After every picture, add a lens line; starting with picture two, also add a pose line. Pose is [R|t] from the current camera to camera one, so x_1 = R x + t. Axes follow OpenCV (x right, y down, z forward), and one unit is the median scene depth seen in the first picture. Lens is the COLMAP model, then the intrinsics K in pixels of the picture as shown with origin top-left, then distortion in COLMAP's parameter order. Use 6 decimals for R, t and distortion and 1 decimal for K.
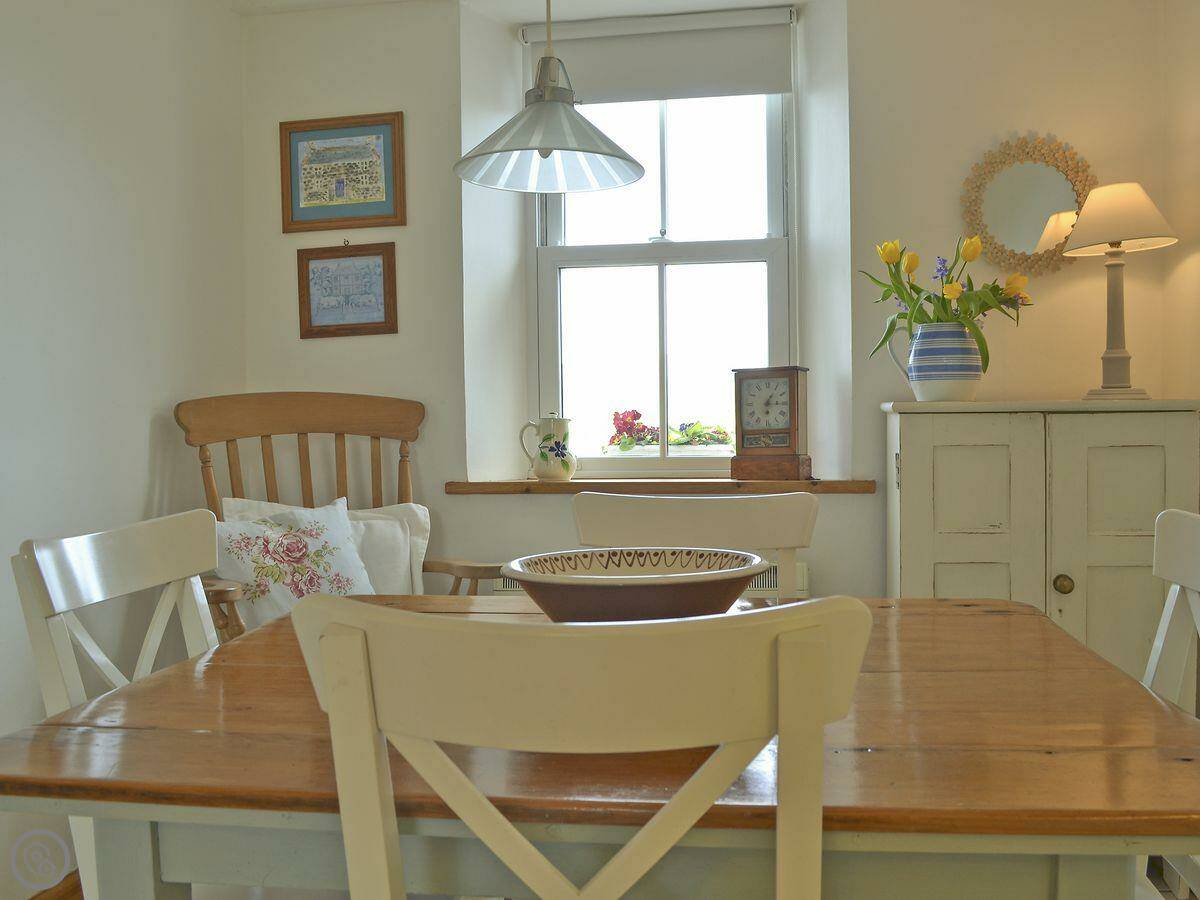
lens RADIAL K [[1054.9, 0, 637.2], [0, 1054.9, 451.0], [0, 0, 1]] dist [-0.075463, 0.014864]
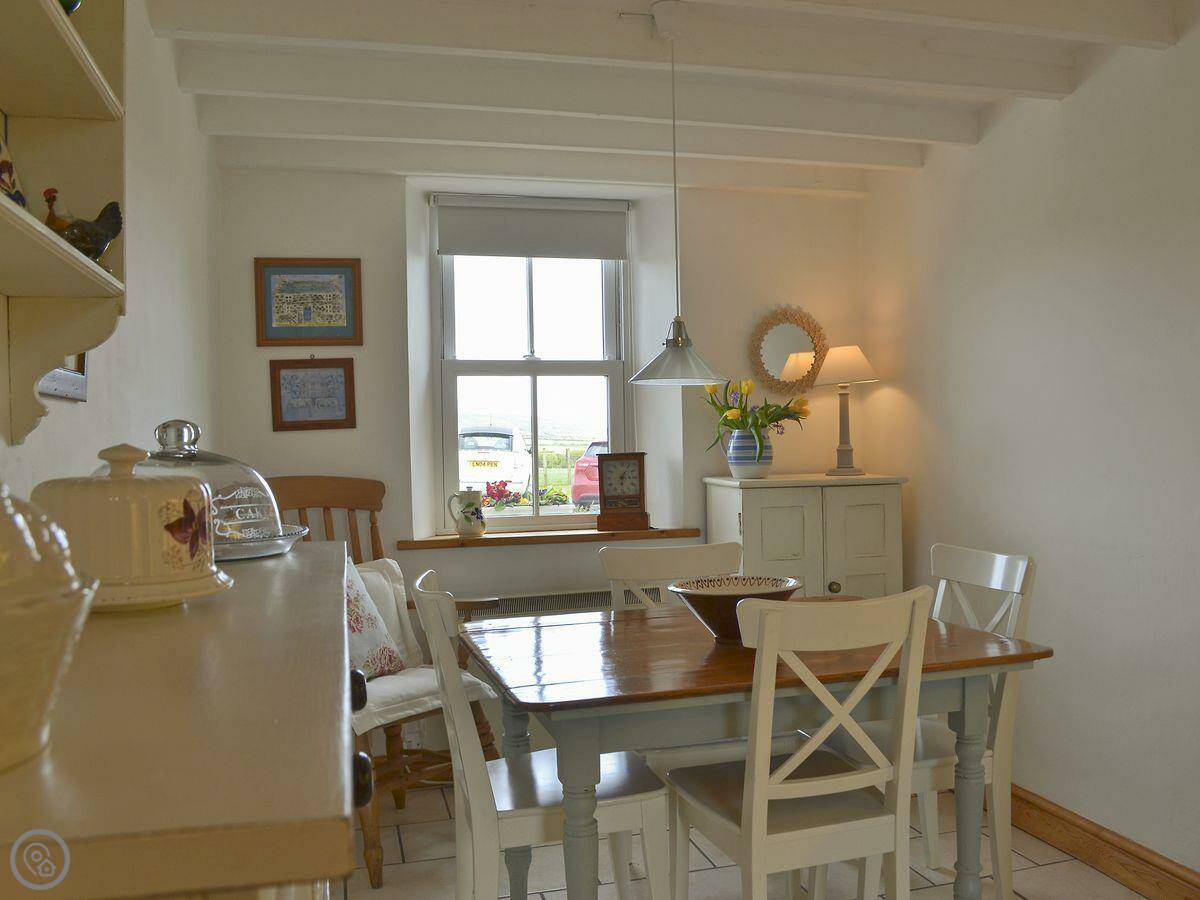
lens RADIAL K [[1072.1, 0, 637.2], [0, 1072.1, 452.1], [0, 0, 1]] dist [-0.094506, -0.005448]
pose [[0.908498, -0.009476, 0.417781, -0.465370], [0.019592, 0.999609, -0.019932, -0.049363], [-0.417429, 0.026293, 0.908329, -0.344271]]
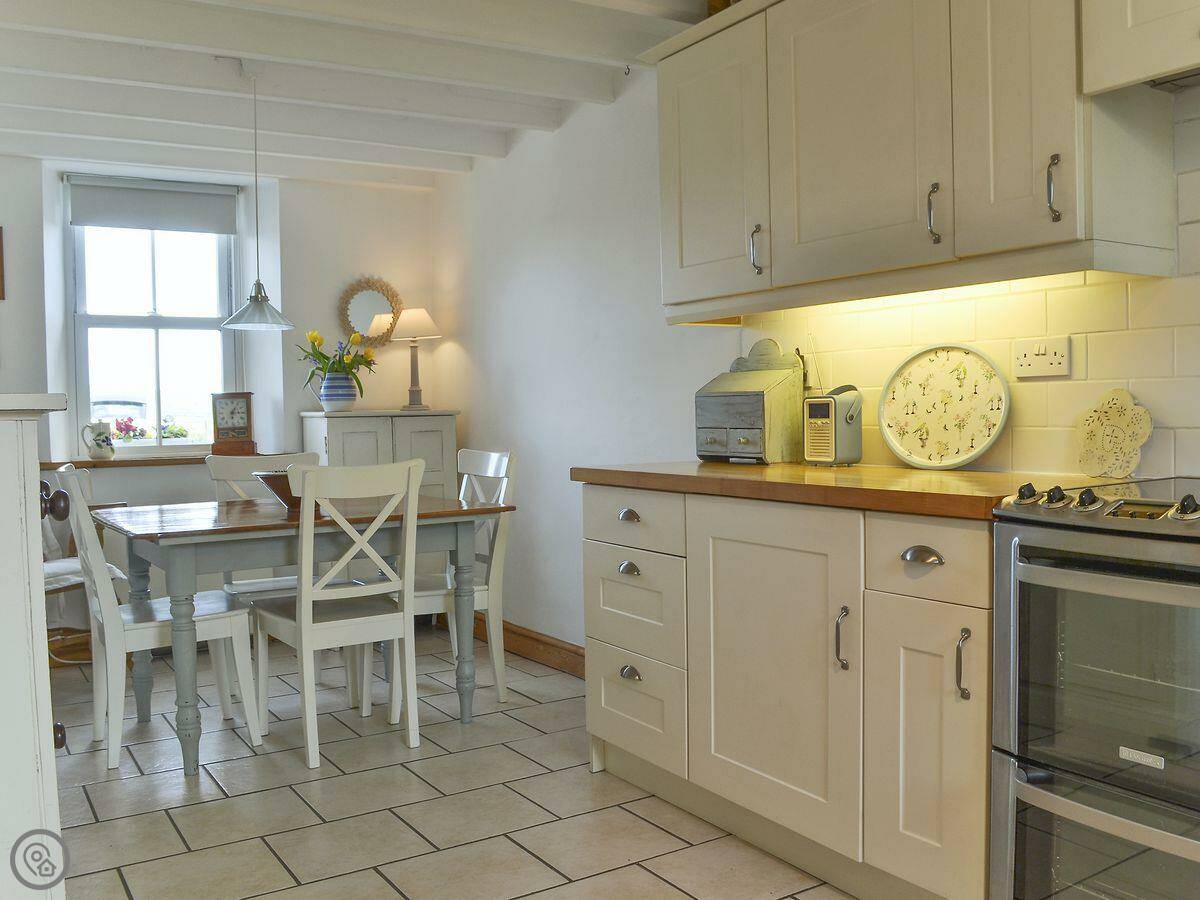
lens RADIAL K [[1111.0, 0, 635.3], [0, 1111.0, 453.9], [0, 0, 1]] dist [-0.082953, 0.009871]
pose [[0.742138, -0.027358, 0.669688, -0.605517], [0.028723, 0.999547, 0.009003, 0.026781], [-0.669631, 0.012554, 0.742588, -0.818053]]
